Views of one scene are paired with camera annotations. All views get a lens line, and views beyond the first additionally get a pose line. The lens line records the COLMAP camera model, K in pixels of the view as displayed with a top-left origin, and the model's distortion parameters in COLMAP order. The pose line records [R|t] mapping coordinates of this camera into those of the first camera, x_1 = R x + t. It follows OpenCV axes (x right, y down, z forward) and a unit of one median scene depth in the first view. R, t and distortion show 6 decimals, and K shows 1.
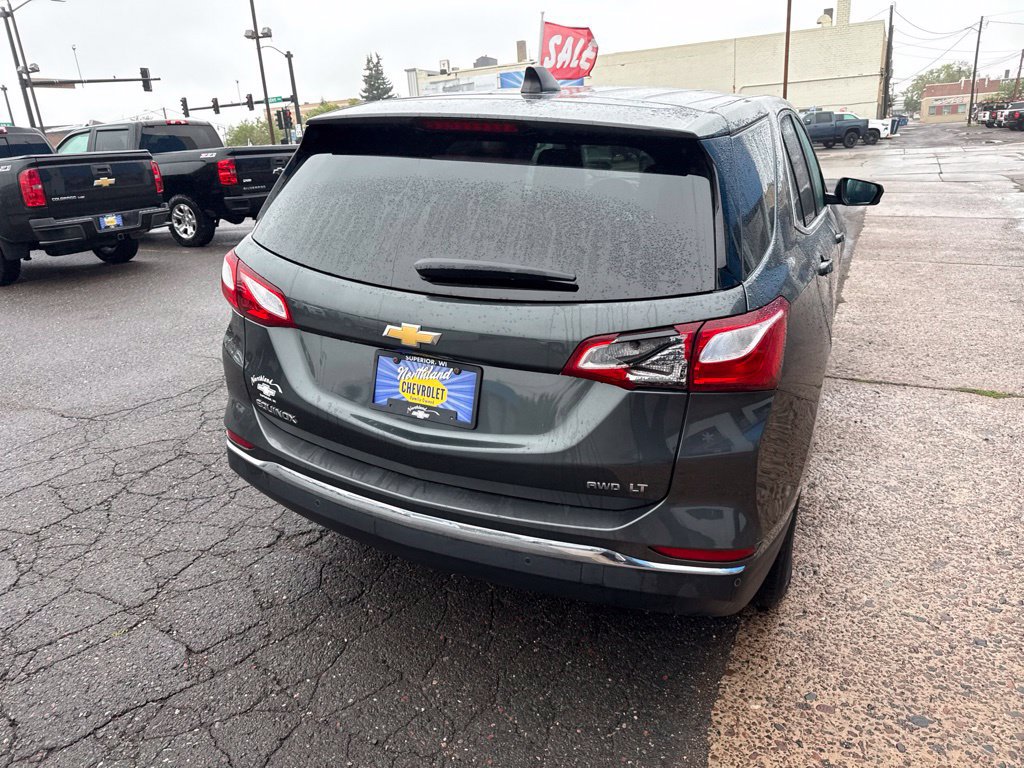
lens RADIAL K [[712.7, 0, 515.7], [0, 712.7, 381.9], [0, 0, 1]] dist [0.046975, -0.056987]
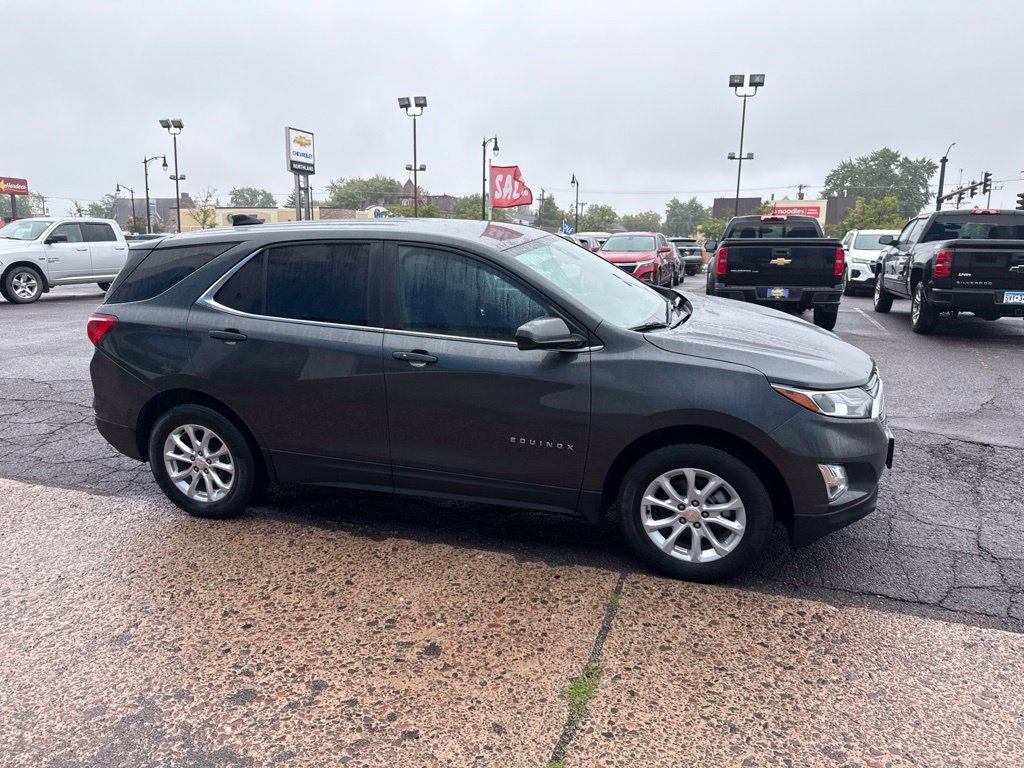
lens RADIAL K [[712.7, 0, 514.4], [0, 712.7, 383.8], [0, 0, 1]] dist [0.046975, -0.056987]
pose [[0.139484, 0.246878, -0.958955, 1.329805], [-0.331136, 0.924299, 0.189790, -0.368533], [0.933216, 0.291072, 0.210675, 0.828440]]
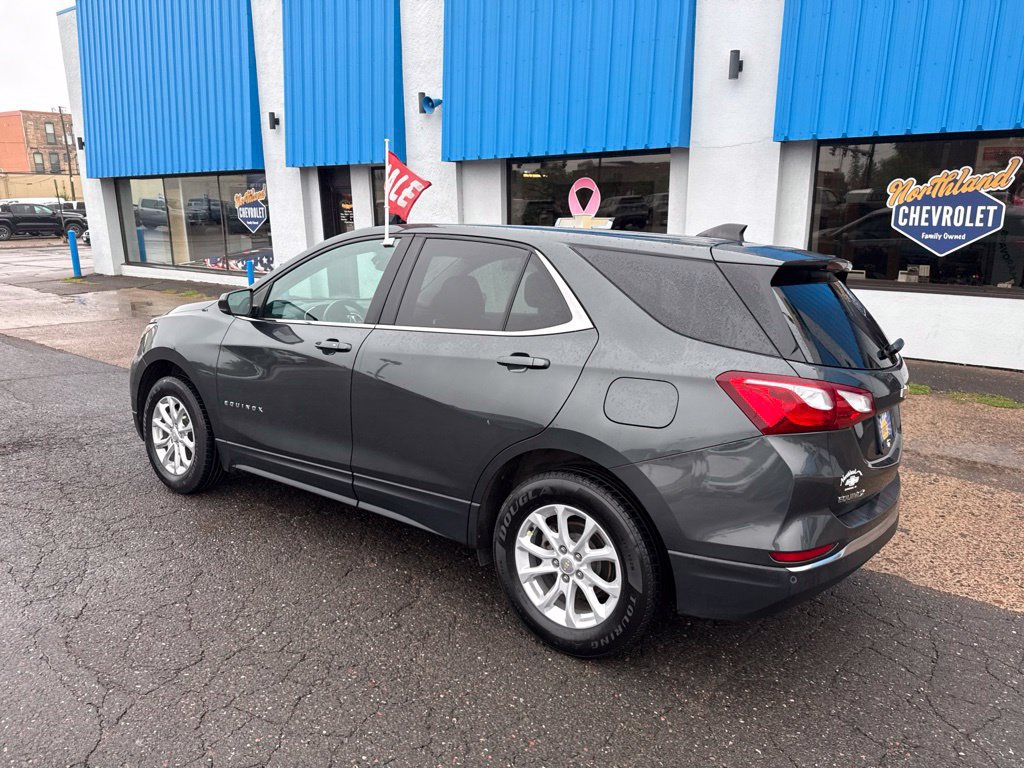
lens RADIAL K [[712.7, 0, 507.8], [0, 712.7, 386.6], [0, 0, 1]] dist [0.046975, -0.056987]
pose [[0.207404, -0.178649, 0.961805, -0.866387], [0.299154, 0.947666, 0.111513, -0.240847], [-0.931392, 0.264599, 0.249994, 0.652517]]
